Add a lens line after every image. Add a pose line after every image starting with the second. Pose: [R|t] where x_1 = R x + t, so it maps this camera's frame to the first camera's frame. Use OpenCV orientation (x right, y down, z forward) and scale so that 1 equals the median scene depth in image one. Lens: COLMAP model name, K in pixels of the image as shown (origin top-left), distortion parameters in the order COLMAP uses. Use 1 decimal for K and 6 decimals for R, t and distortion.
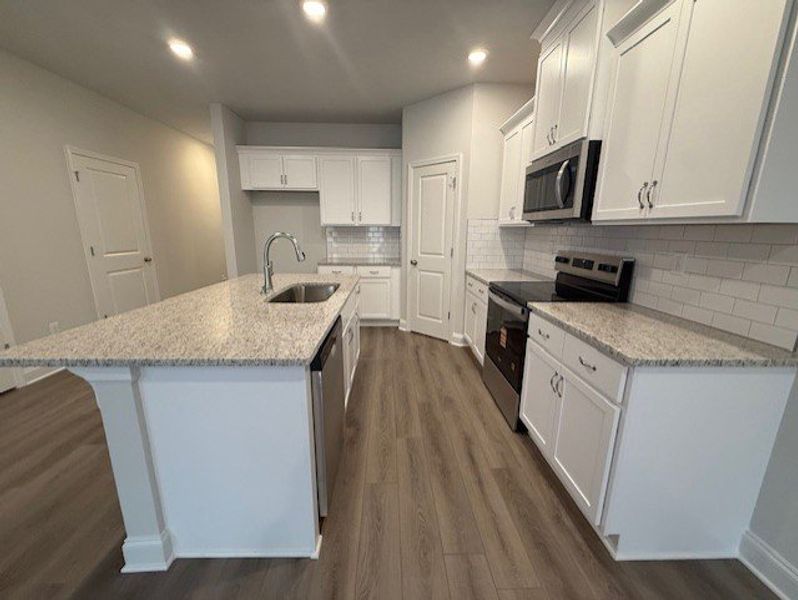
lens RADIAL K [[314.9, 0, 397.6], [0, 314.9, 302.2], [0, 0, 1]] dist [-0.000010, -0.000228]
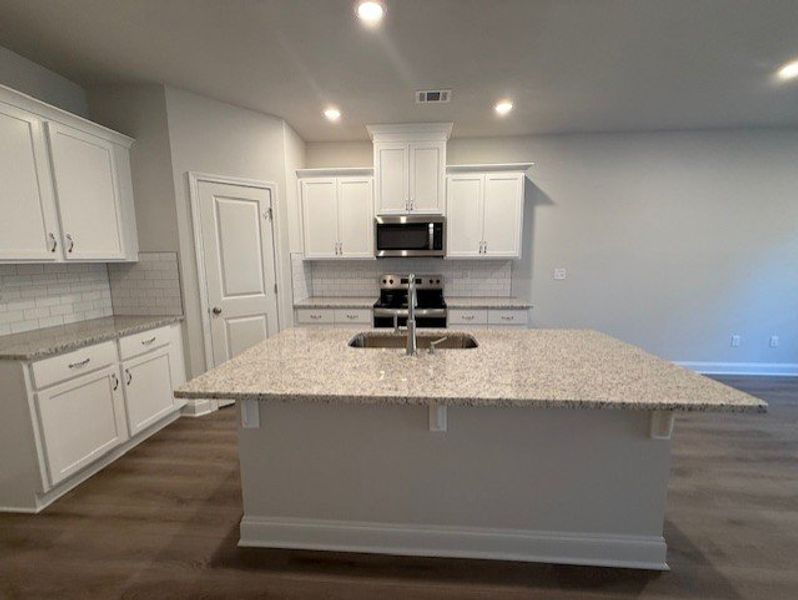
lens RADIAL K [[319.4, 0, 397.9], [0, 319.4, 299.2], [0, 0, 1]] dist [0.001380, -0.000161]
pose [[0.095766, -0.142201, 0.985194, -1.270545], [0.231514, 0.965783, 0.116895, -0.287252], [-0.968106, 0.216892, 0.125410, 1.030044]]
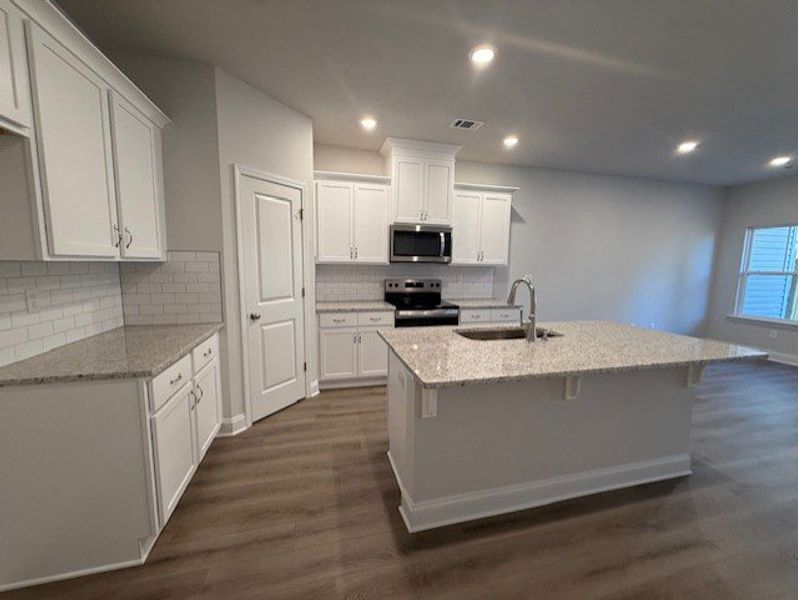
lens RADIAL K [[317.9, 0, 399.0], [0, 317.9, 300.0], [0, 0, 1]] dist [0.000262, 0.000057]
pose [[-0.225692, -0.126956, 0.965891, -1.336971], [0.201632, 0.963916, 0.173810, -0.436748], [-0.953104, 0.233982, -0.191949, 1.700716]]
